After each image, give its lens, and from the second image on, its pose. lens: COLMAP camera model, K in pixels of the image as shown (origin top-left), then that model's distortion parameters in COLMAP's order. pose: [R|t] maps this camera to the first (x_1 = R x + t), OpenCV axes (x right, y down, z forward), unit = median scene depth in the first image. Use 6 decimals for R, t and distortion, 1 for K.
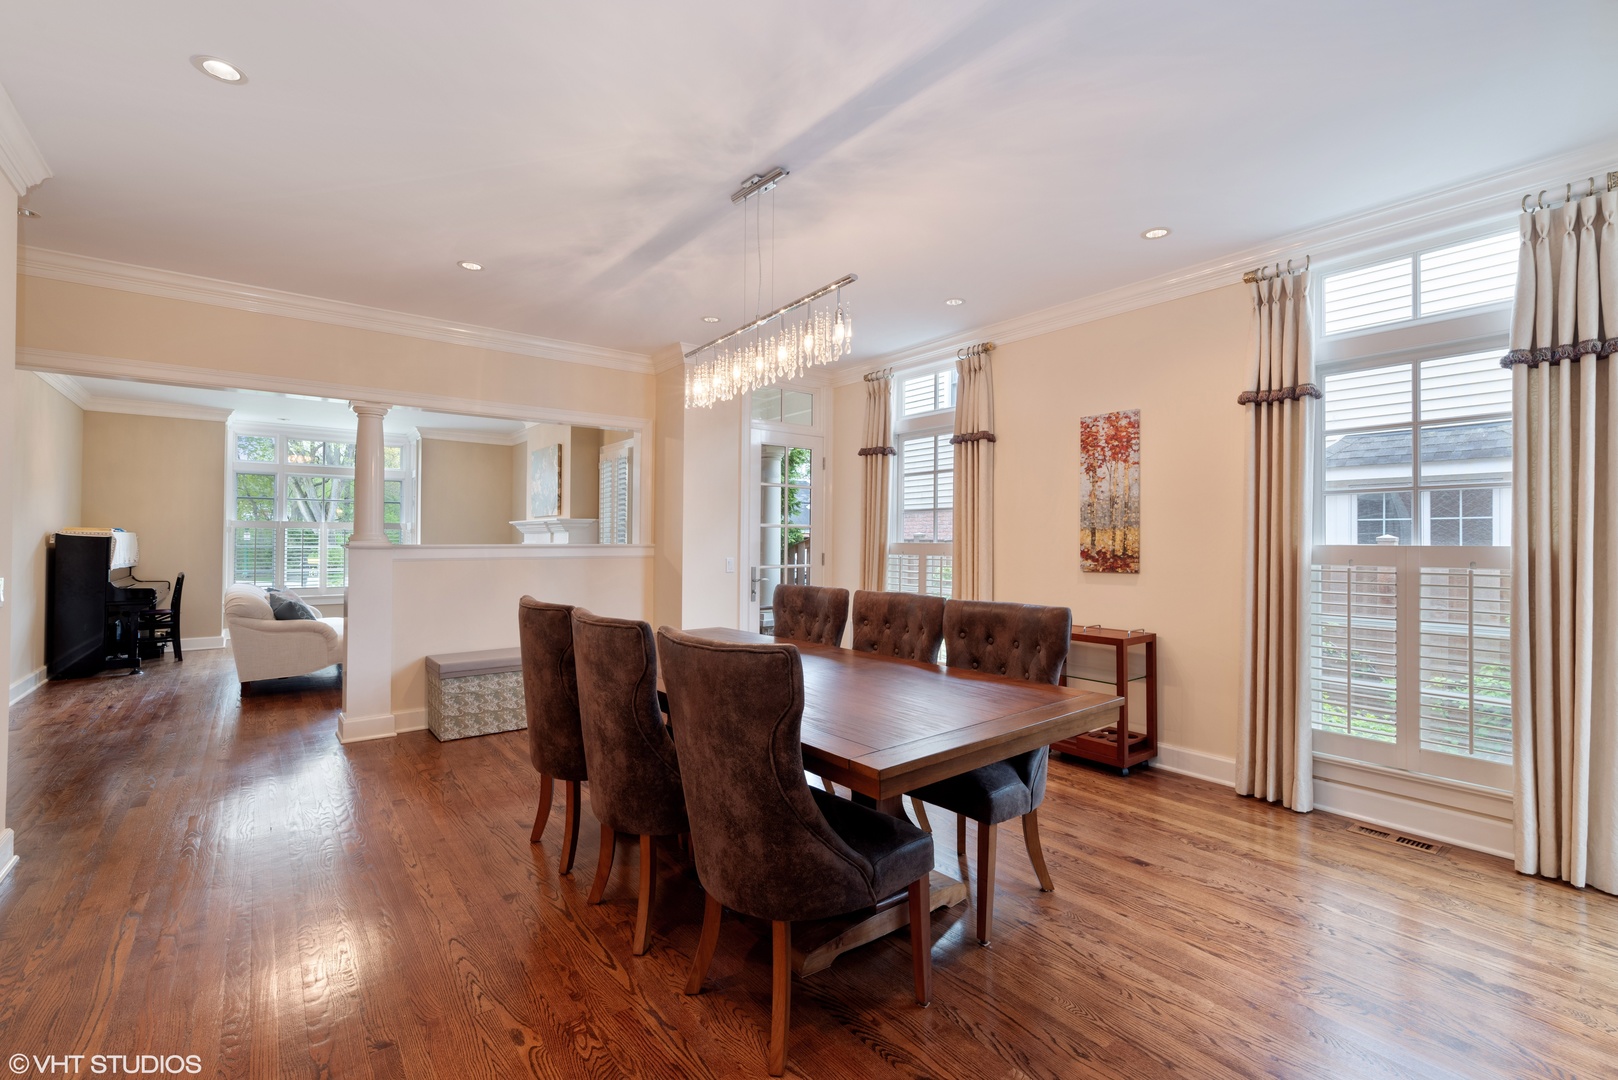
lens RADIAL K [[700.1, 0, 807.8], [0, 700.1, 538.7], [0, 0, 1]] dist [-0.002085, 0.000972]
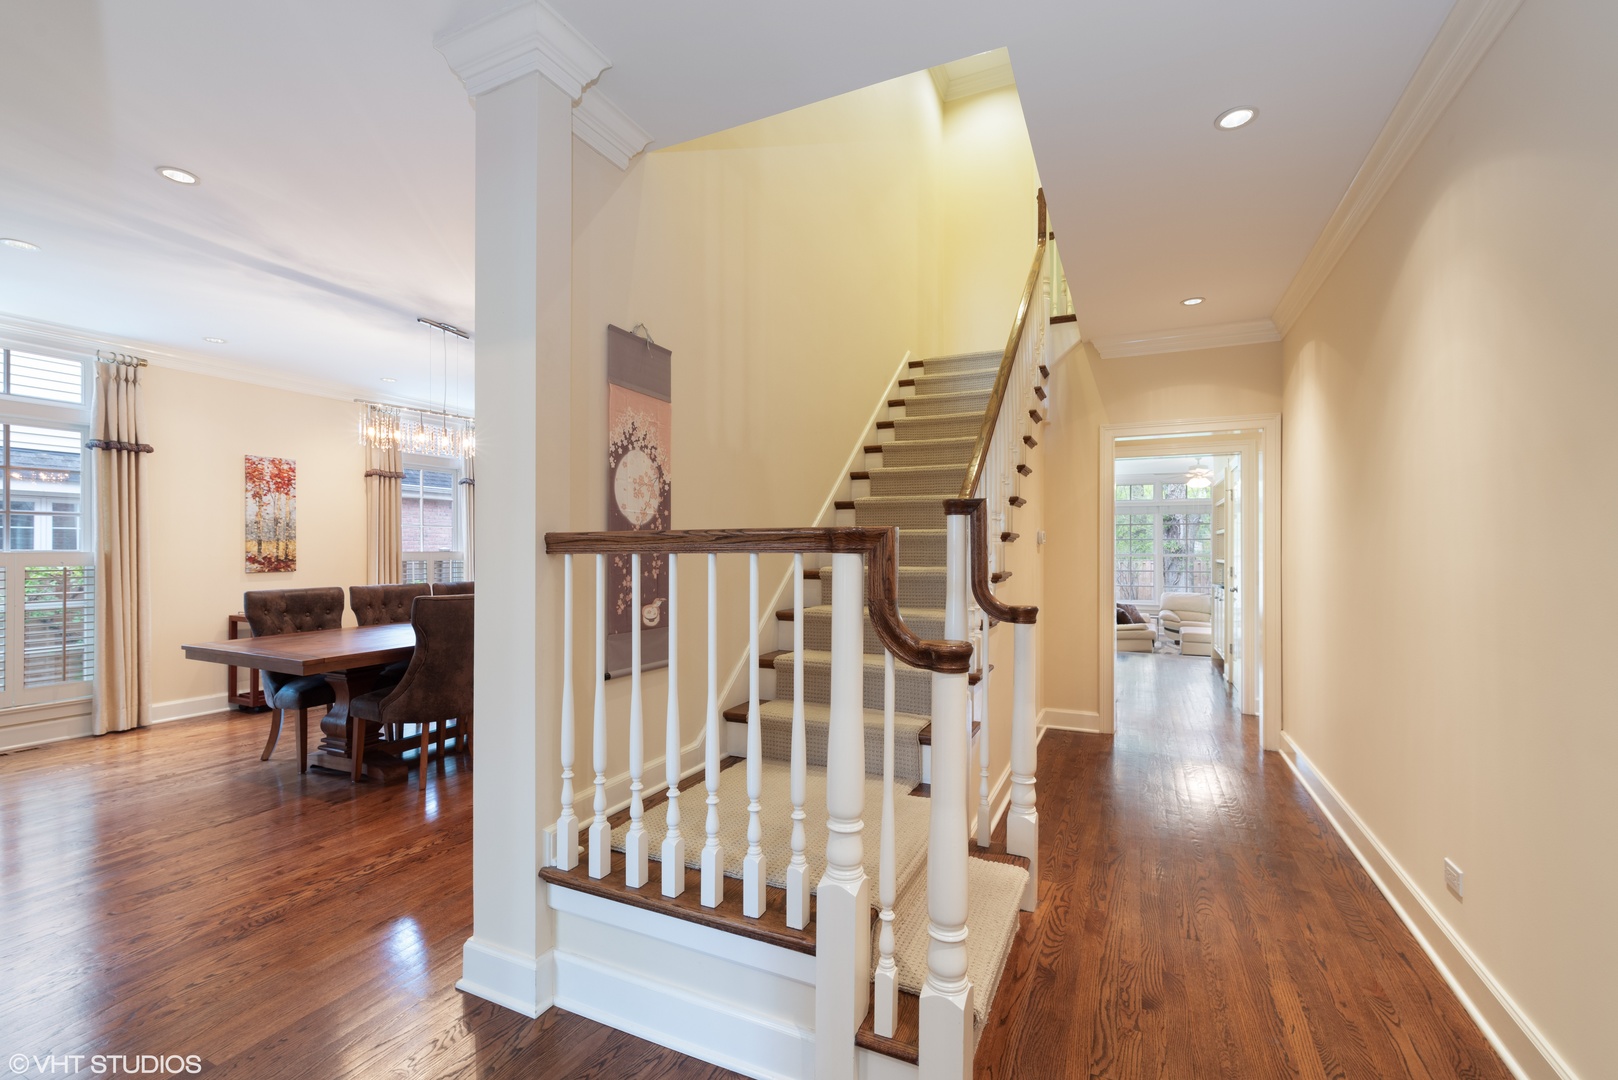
lens RADIAL K [[700.1, 0, 808.4], [0, 700.1, 548.4], [0, 0, 1]] dist [-0.002085, 0.000972]
pose [[-0.449483, -0.003632, 0.893282, -1.284524], [-0.007638, 0.999971, 0.000223, -0.007270], [-0.893256, -0.006723, -0.449497, 0.669989]]
